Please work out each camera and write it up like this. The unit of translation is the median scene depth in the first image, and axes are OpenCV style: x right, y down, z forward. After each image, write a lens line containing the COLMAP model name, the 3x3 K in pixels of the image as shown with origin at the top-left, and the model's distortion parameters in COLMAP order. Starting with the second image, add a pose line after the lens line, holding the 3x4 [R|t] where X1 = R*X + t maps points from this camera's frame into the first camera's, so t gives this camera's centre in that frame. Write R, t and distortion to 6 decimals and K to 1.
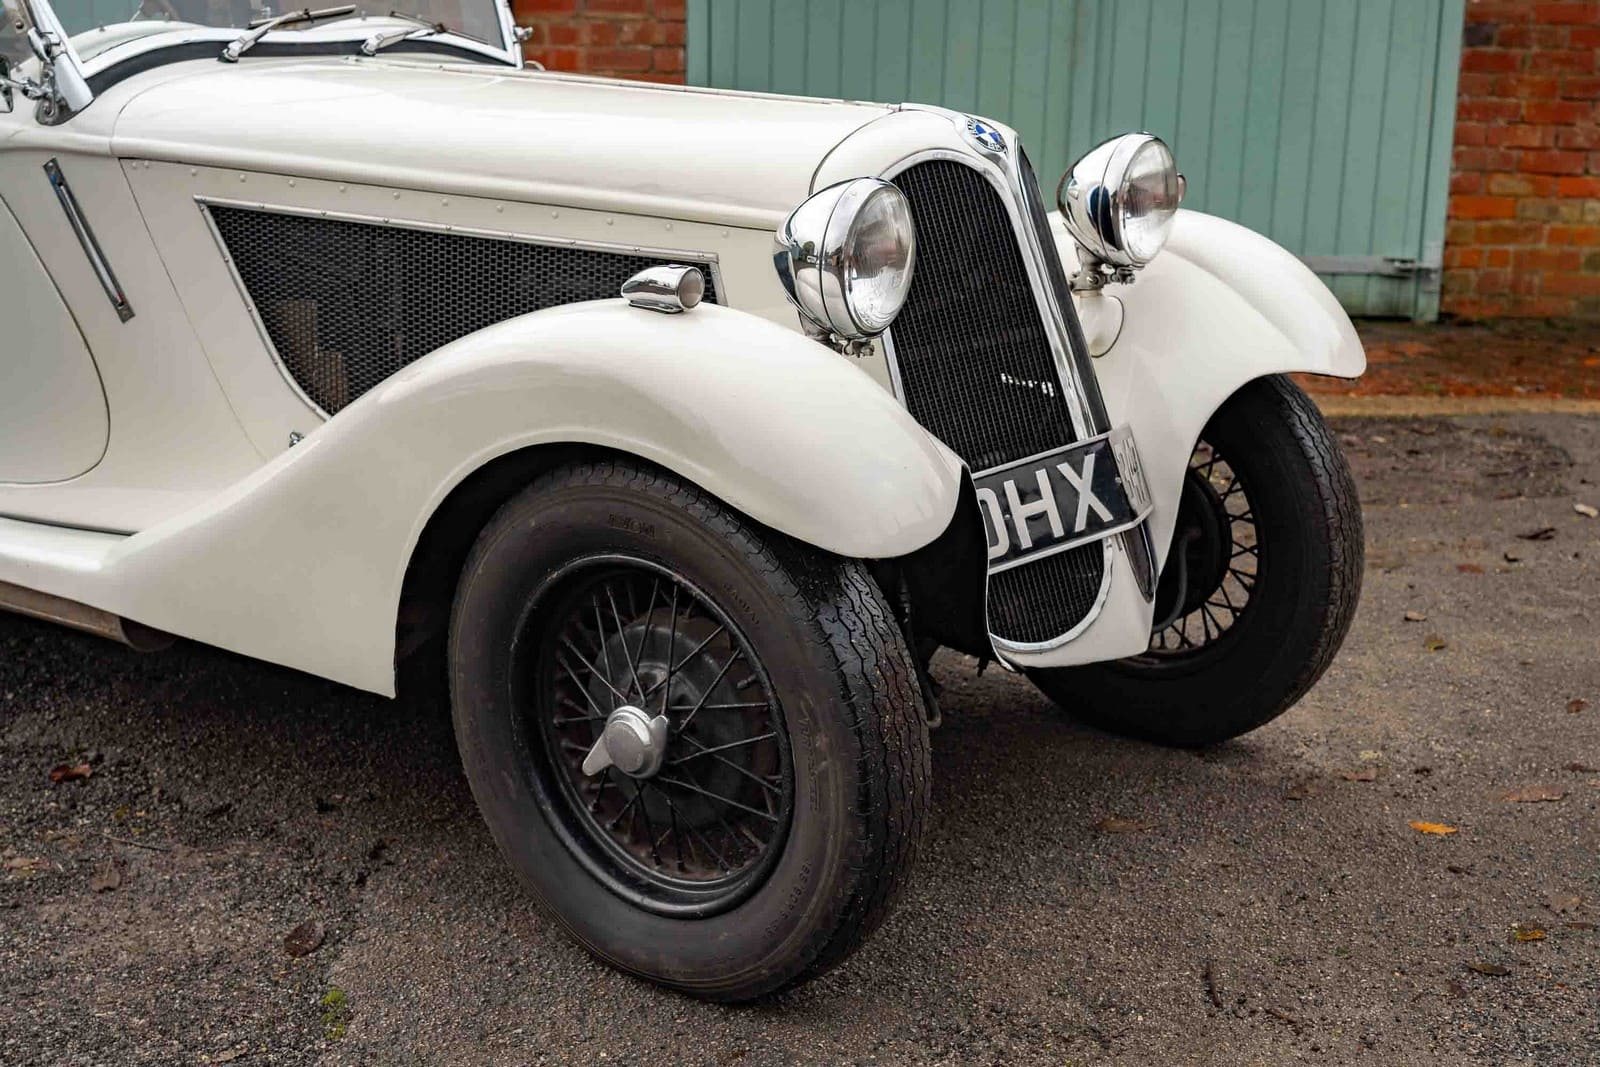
lens RADIAL K [[2230.2, 0, 832.2], [0, 2230.2, 516.8], [0, 0, 1]] dist [0.051808, 0.000000]
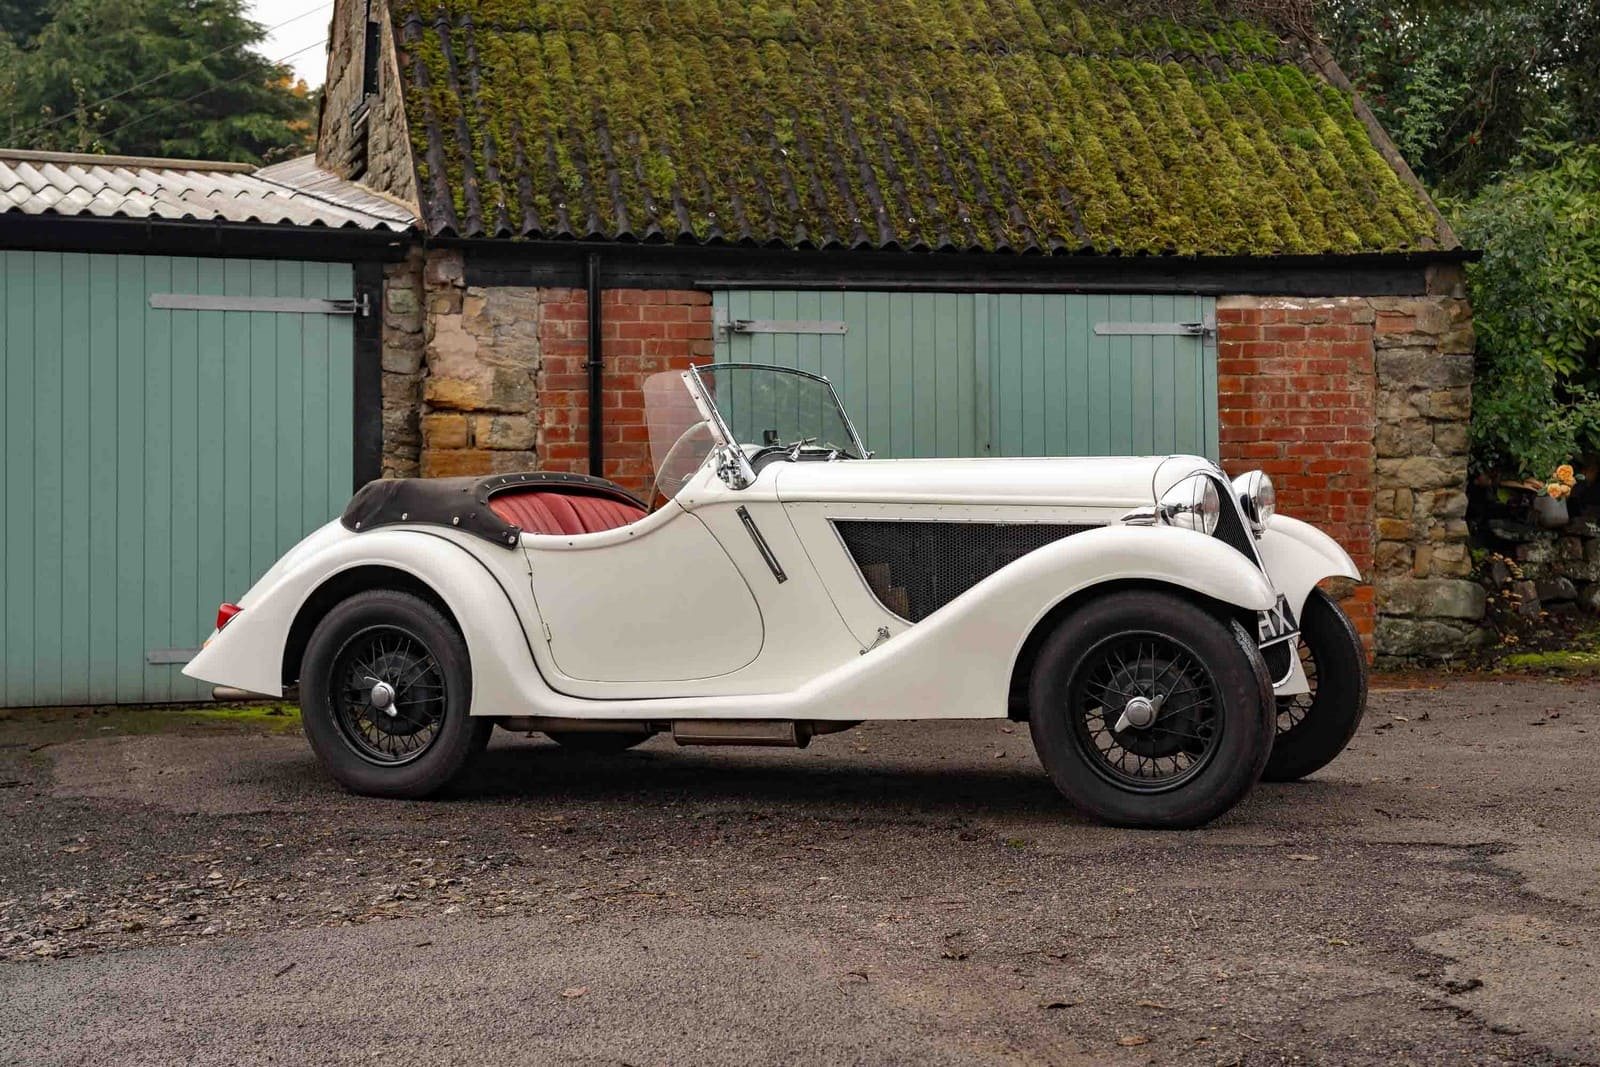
lens RADIAL K [[2293.4, 0, 835.2], [0, 2293.4, 510.6], [0, 0, 1]] dist [0.050473, 0.000000]
pose [[0.977620, -0.038202, 0.206880, -0.709927], [0.087234, 0.968462, -0.233393, 0.342801], [-0.191439, 0.246216, 0.950120, -1.002510]]
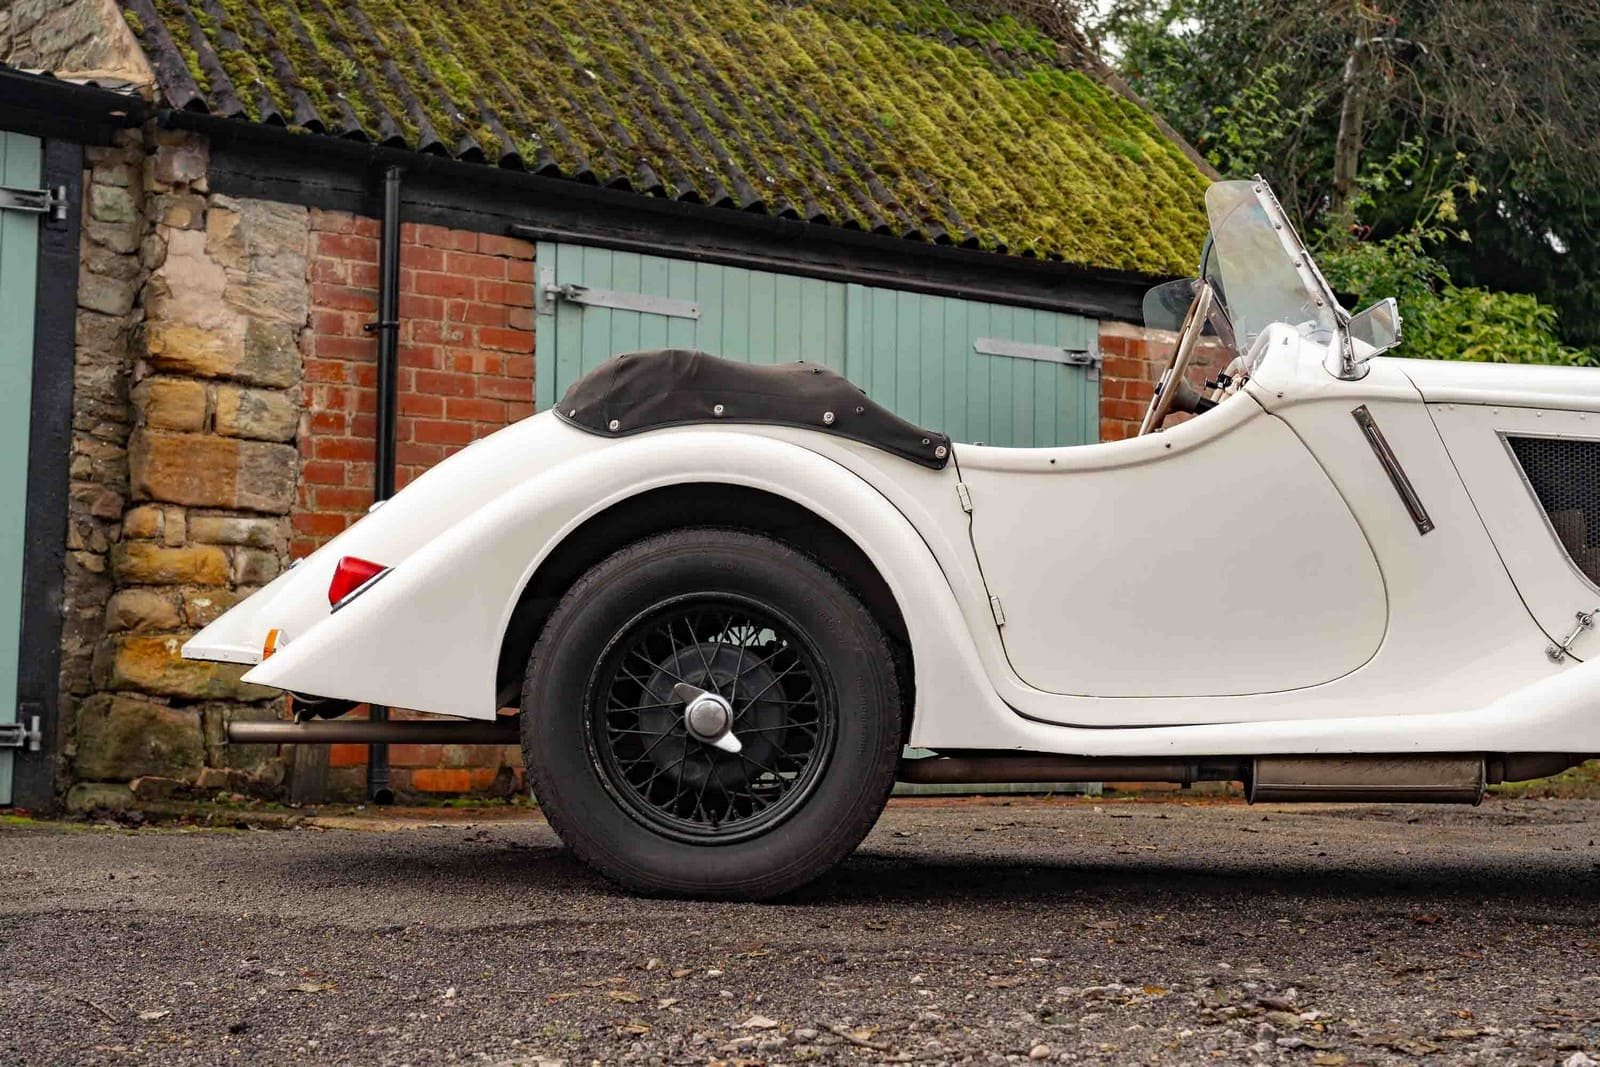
lens RADIAL K [[2434.0, 0, 795.2], [0, 2434.0, 543.4], [0, 0, 1]] dist [0.054158, 0.000000]
pose [[0.836792, 0.021101, 0.547114, -1.368758], [0.143152, 0.956067, -0.255821, 0.215074], [-0.528475, 0.292389, 0.797008, 0.124873]]
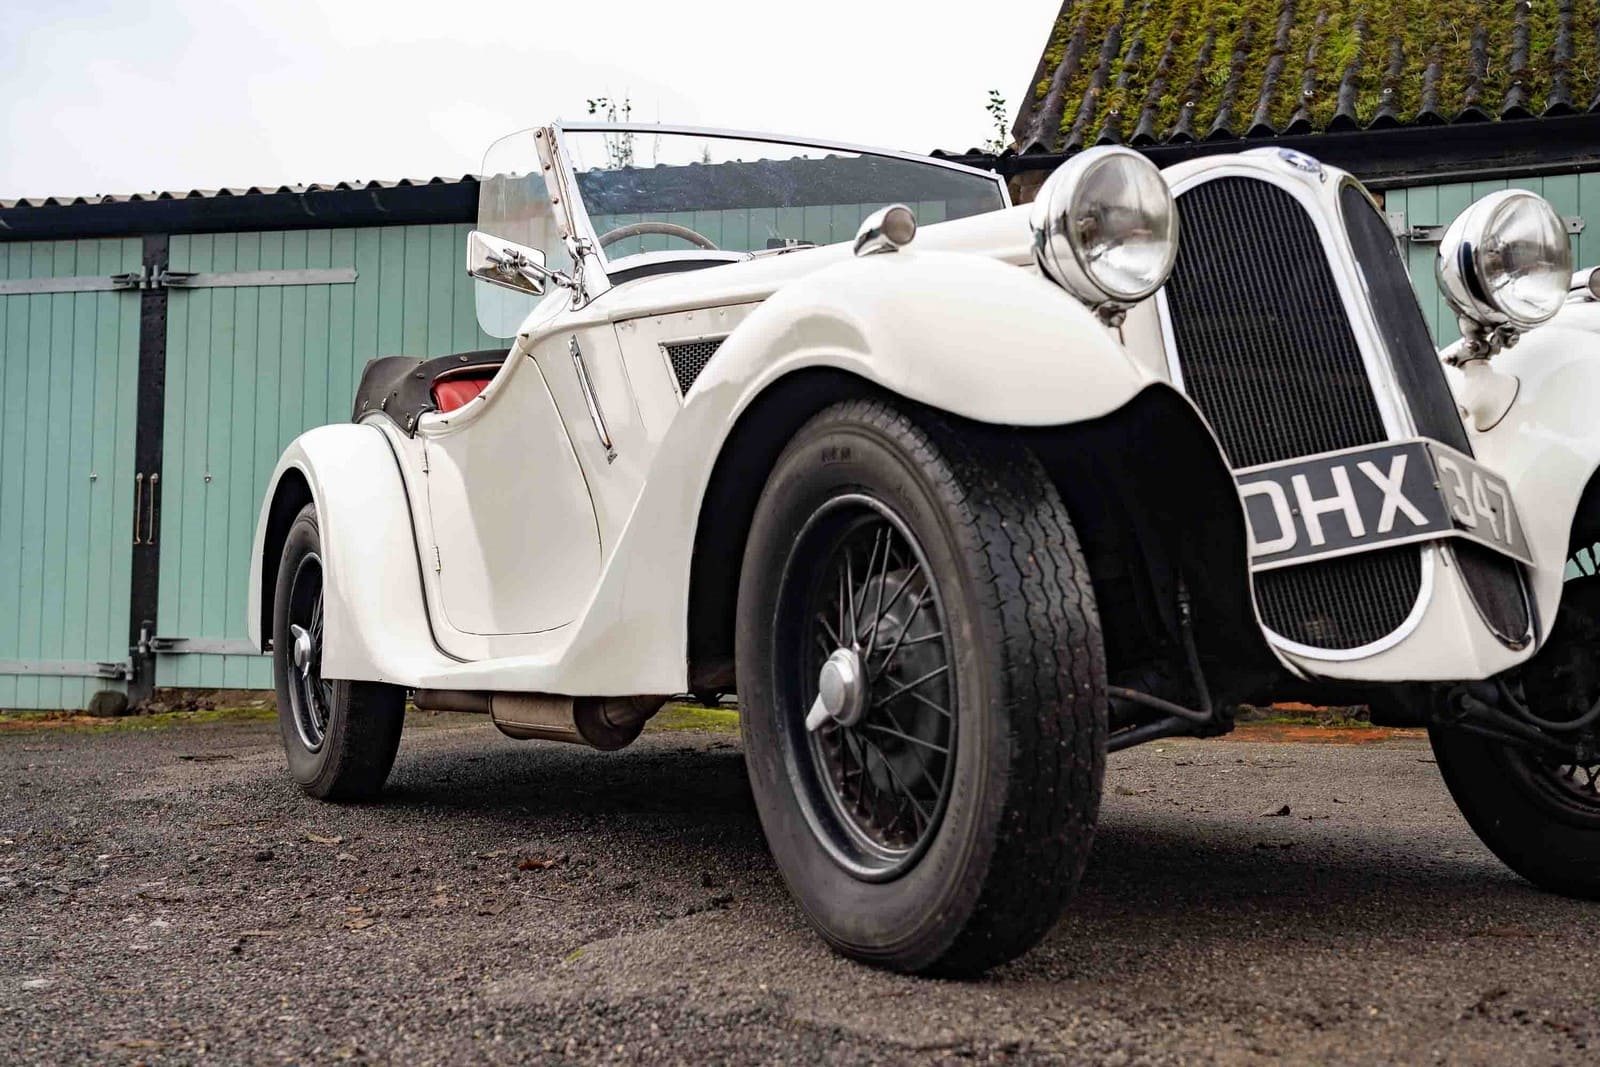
lens RADIAL K [[1962.6, 0, 826.6], [0, 1962.6, 530.9], [0, 0, 1]] dist [0.028530, 0.000000]
pose [[0.903049, -0.040932, -0.427583, 0.222873], [-0.084383, 0.959147, -0.270032, 0.216899], [0.421168, 0.279933, 0.862702, 0.188508]]
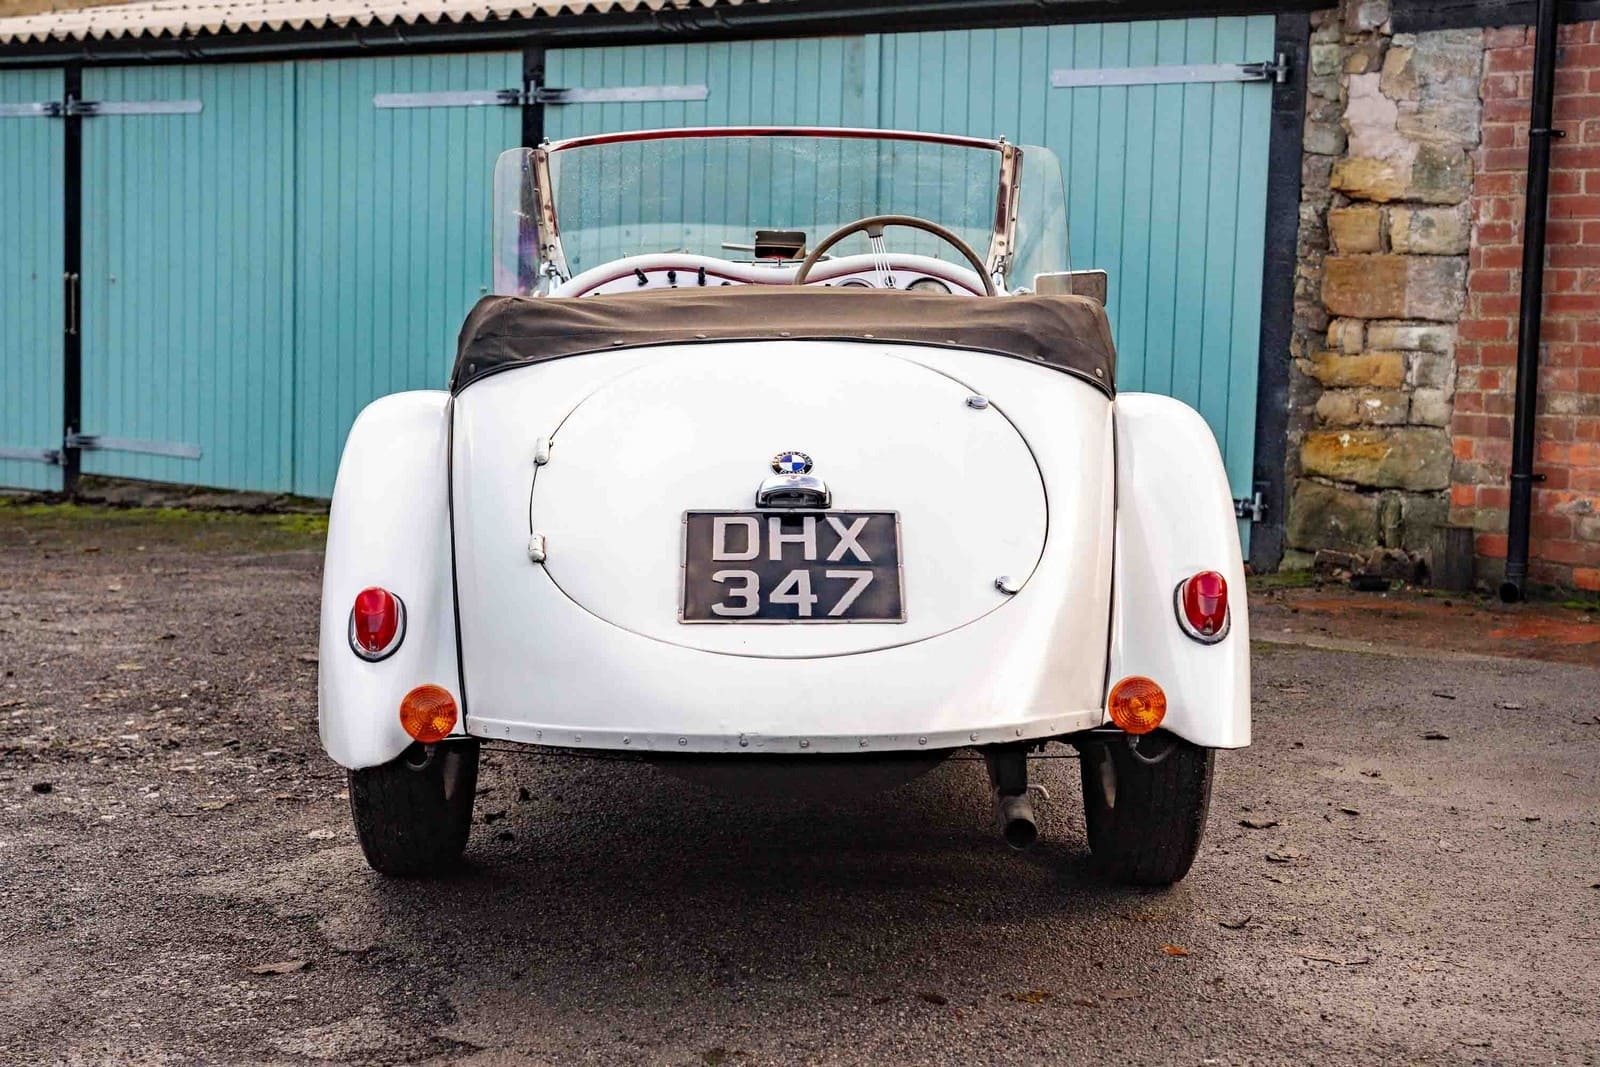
lens RADIAL K [[2434.0, 0, 838.6], [0, 2434.0, 525.0], [0, 0, 1]] dist [0.054158, 0.000000]
pose [[0.713883, 0.050575, -0.698436, 0.966445], [-0.172636, 0.979315, -0.105541, 0.099904], [0.678652, 0.195919, 0.707847, 0.039833]]
